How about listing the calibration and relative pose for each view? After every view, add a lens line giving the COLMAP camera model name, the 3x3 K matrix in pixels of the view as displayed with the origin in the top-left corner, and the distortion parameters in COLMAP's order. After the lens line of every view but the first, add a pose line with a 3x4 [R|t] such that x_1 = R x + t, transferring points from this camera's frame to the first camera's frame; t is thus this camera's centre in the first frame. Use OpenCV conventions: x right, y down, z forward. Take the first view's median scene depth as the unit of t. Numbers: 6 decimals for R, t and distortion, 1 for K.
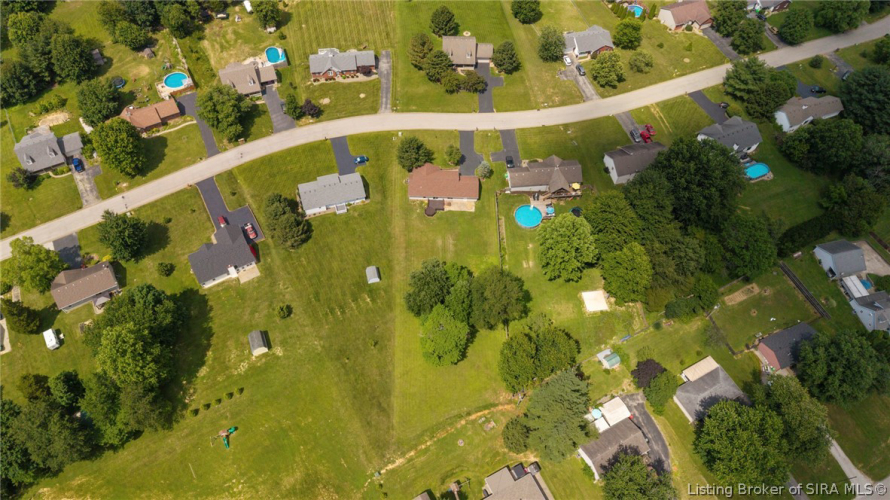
lens RADIAL K [[608.9, 0, 444.0], [0, 608.9, 226.4], [0, 0, 1]] dist [-0.001027, -0.003578]
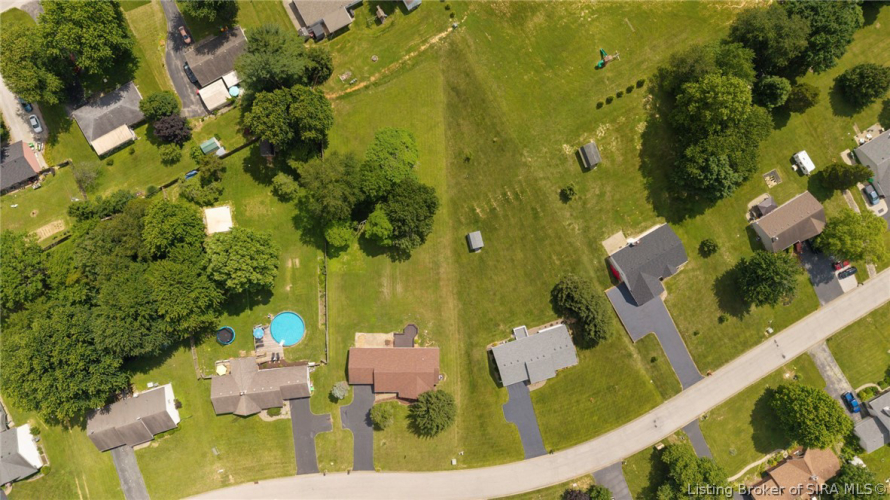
lens RADIAL K [[612.5, 0, 445.0], [0, 612.5, 250.0], [0, 0, 1]] dist [-0.000590, -0.003227]
pose [[-0.998084, 0.007458, -0.061421, -0.020183], [-0.039676, -0.838870, 0.542884, -0.401126], [-0.047475, 0.544281, 0.837559, 0.274661]]
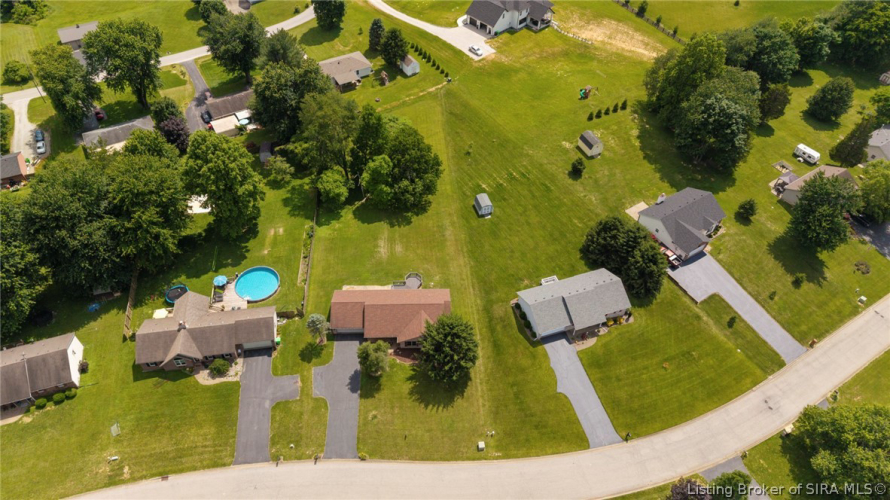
lens RADIAL K [[612.5, 0, 445.0], [0, 612.5, 250.0], [0, 0, 1]] dist [-0.000590, -0.003227]
pose [[-0.997448, 0.004389, -0.071265, -0.011524], [-0.070386, -0.228024, 0.971108, -0.687206], [-0.011988, 0.973646, 0.227751, 0.870680]]
